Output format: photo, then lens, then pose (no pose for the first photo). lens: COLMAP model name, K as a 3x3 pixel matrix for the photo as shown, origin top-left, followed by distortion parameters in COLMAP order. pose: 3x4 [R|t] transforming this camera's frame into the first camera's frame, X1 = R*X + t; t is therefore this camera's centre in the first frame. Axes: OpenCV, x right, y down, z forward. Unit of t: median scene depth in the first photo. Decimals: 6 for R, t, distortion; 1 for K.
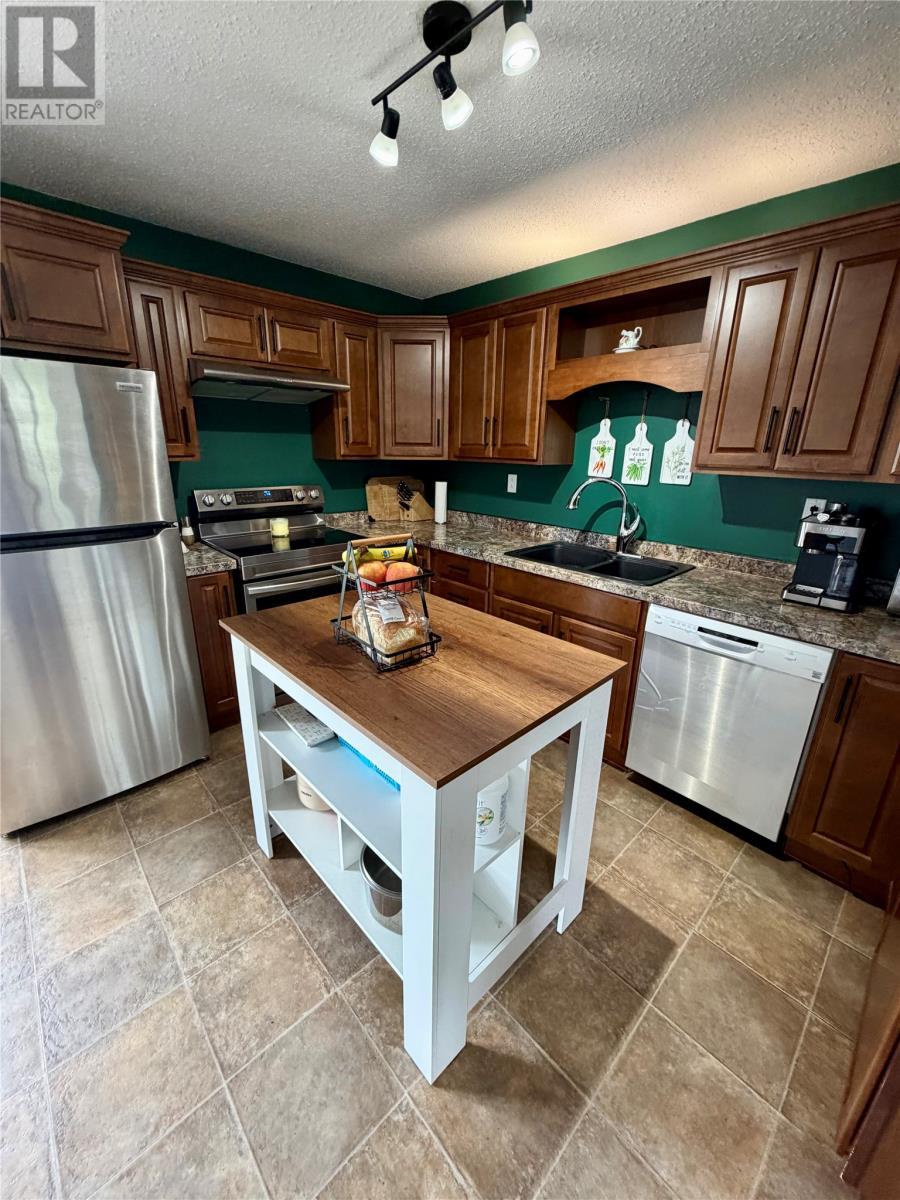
lens RADIAL K [[477.9, 0, 448.4], [0, 477.9, 597.5], [0, 0, 1]] dist [-0.002171, 0.000282]
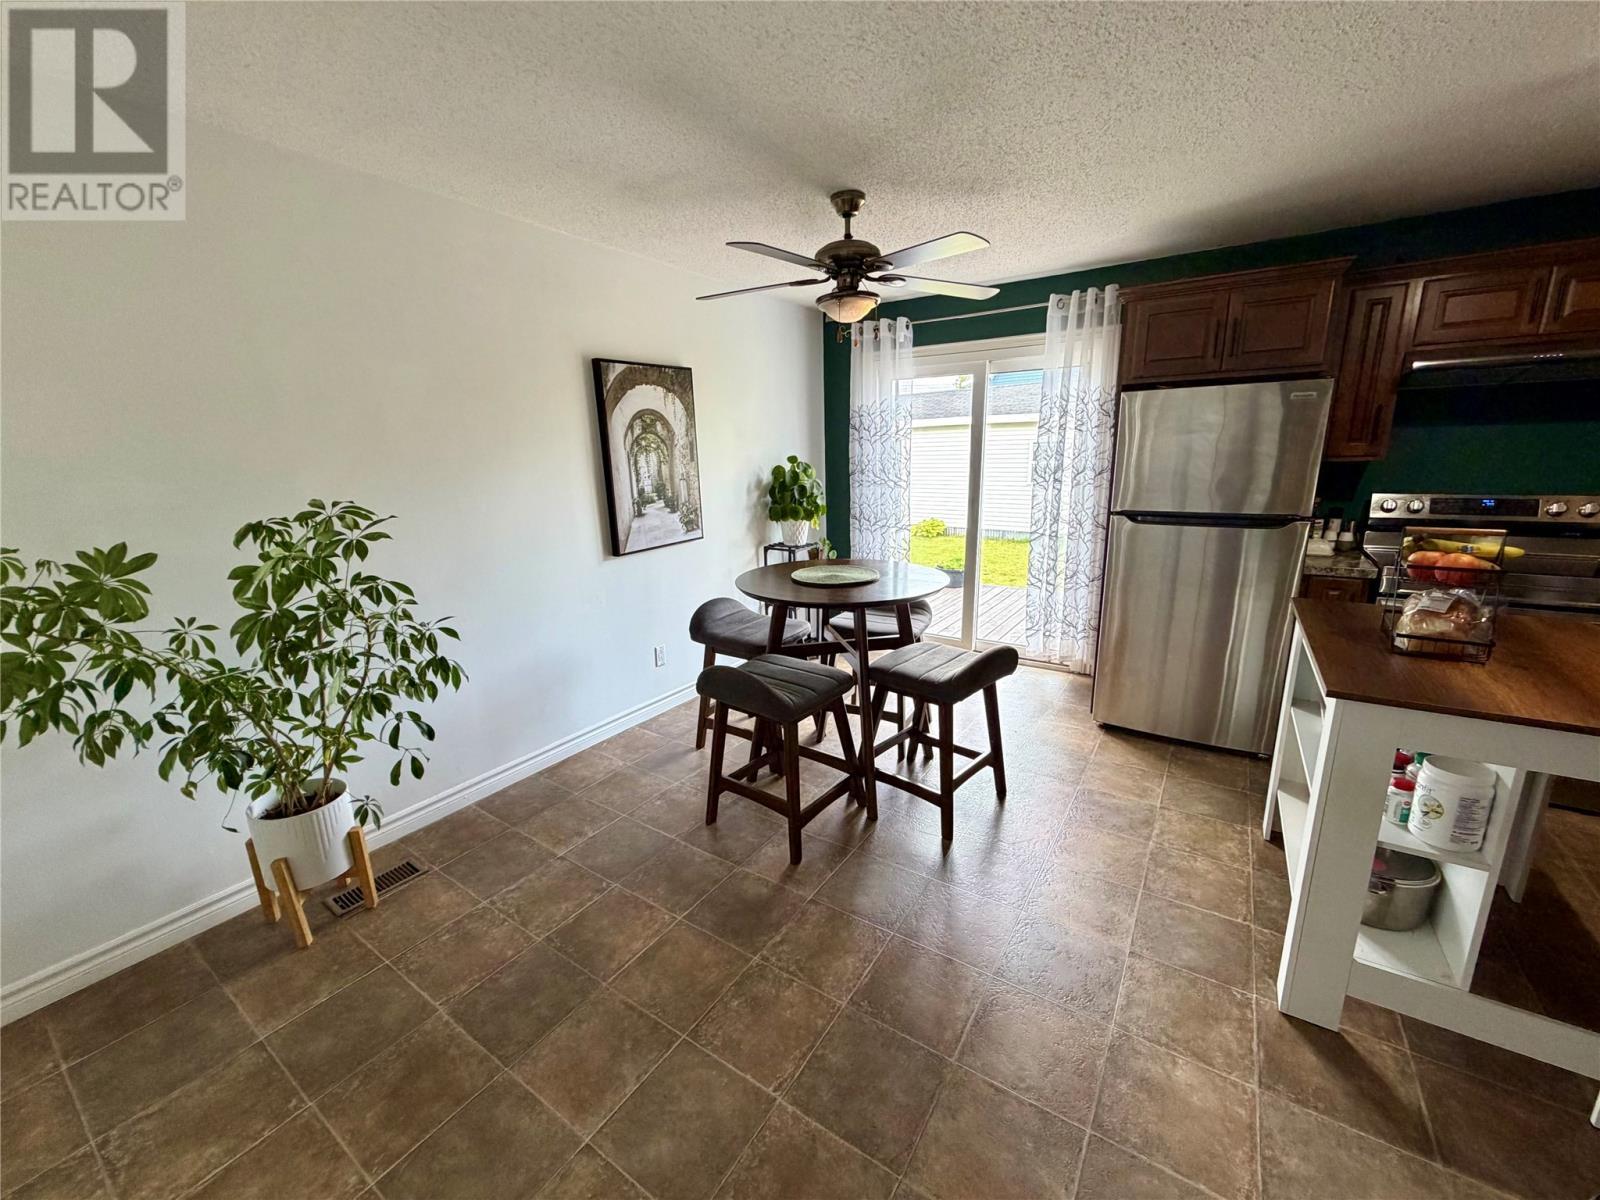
lens RADIAL K [[637.2, 0, 799.0], [0, 637.2, 601.4], [0, 0, 1]] dist [-0.002171, 0.000282]
pose [[0.226254, 0.202782, -0.952727, 0.640147], [-0.273588, 0.951947, 0.137644, 0.157794], [0.934858, 0.229512, 0.270861, -0.450728]]
